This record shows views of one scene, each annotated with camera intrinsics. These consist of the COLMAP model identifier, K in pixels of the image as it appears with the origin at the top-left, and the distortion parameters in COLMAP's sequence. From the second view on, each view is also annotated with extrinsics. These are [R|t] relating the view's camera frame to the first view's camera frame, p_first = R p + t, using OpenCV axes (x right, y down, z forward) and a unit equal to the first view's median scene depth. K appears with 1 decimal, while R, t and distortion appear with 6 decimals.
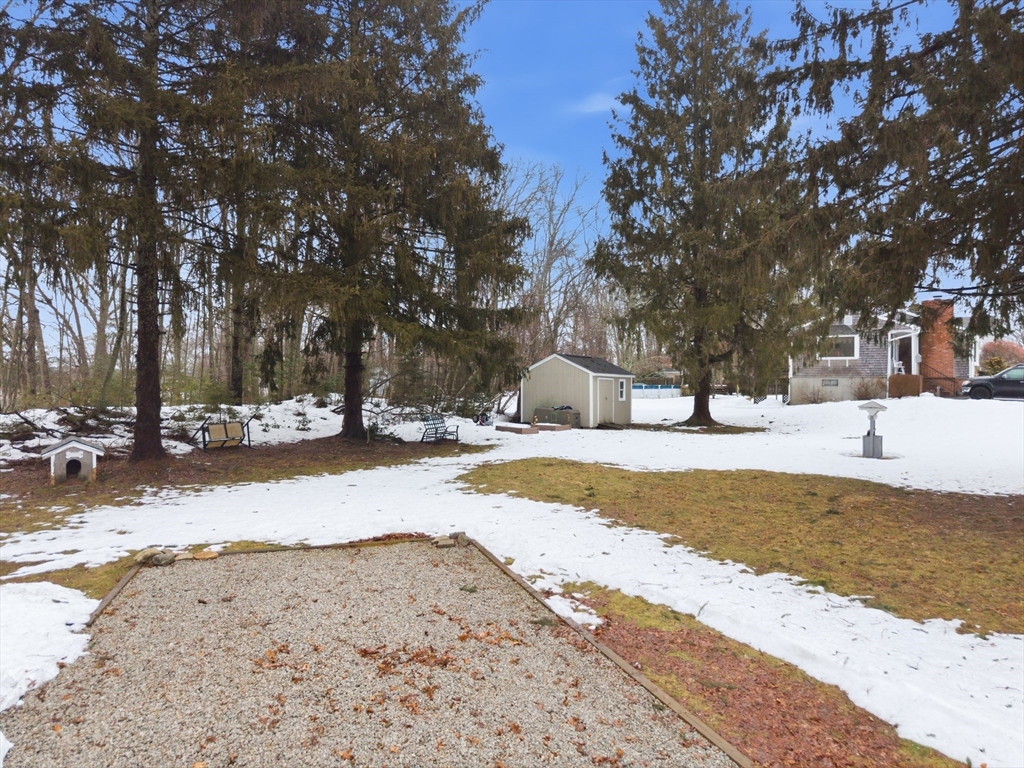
lens RADIAL K [[680.5, 0, 510.8], [0, 680.5, 384.8], [0, 0, 1]] dist [0.052420, -0.045490]
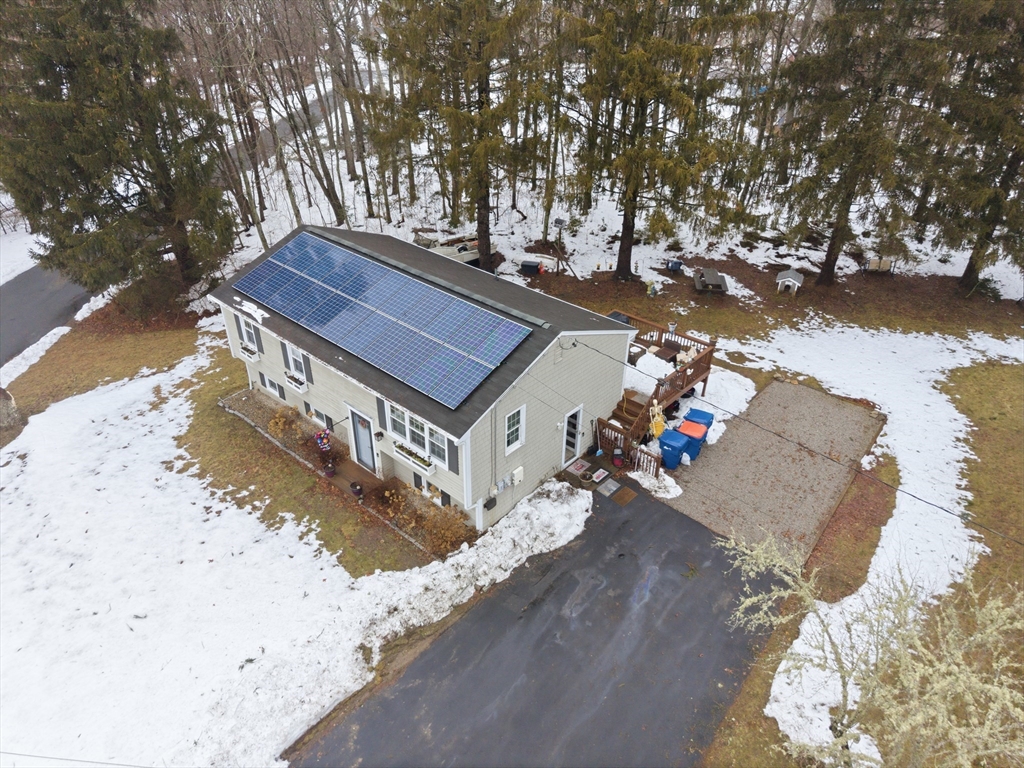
lens RADIAL K [[683.5, 0, 512.0], [0, 683.5, 384.0], [0, 0, 1]] dist [0.061368, -0.075194]
pose [[0.521022, 0.453120, -0.723339, 0.421287], [-0.005000, 0.849059, 0.528274, -0.509383], [0.853529, -0.271625, 0.444644, -0.536874]]
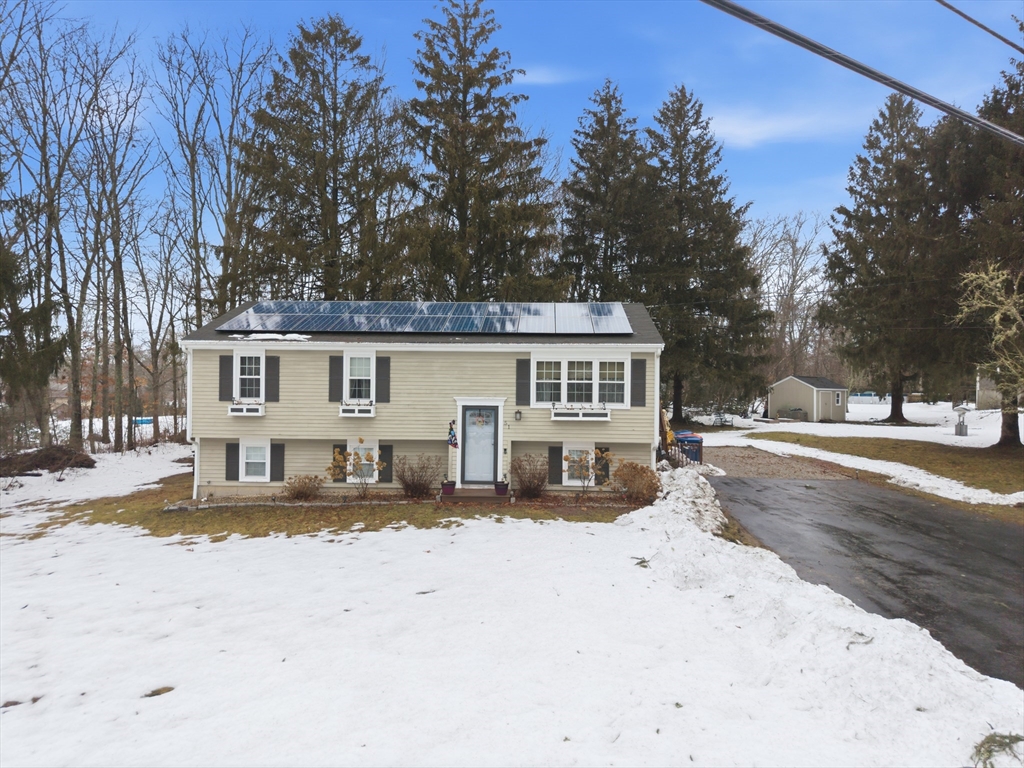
lens RADIAL K [[684.7, 0, 509.3], [0, 684.7, 385.4], [0, 0, 1]] dist [0.047033, -0.041884]
pose [[0.941954, -0.000392, -0.335743, -0.021391], [-0.000617, 0.999996, -0.002899, -0.023758], [0.335743, 0.002937, 0.941949, -1.028513]]
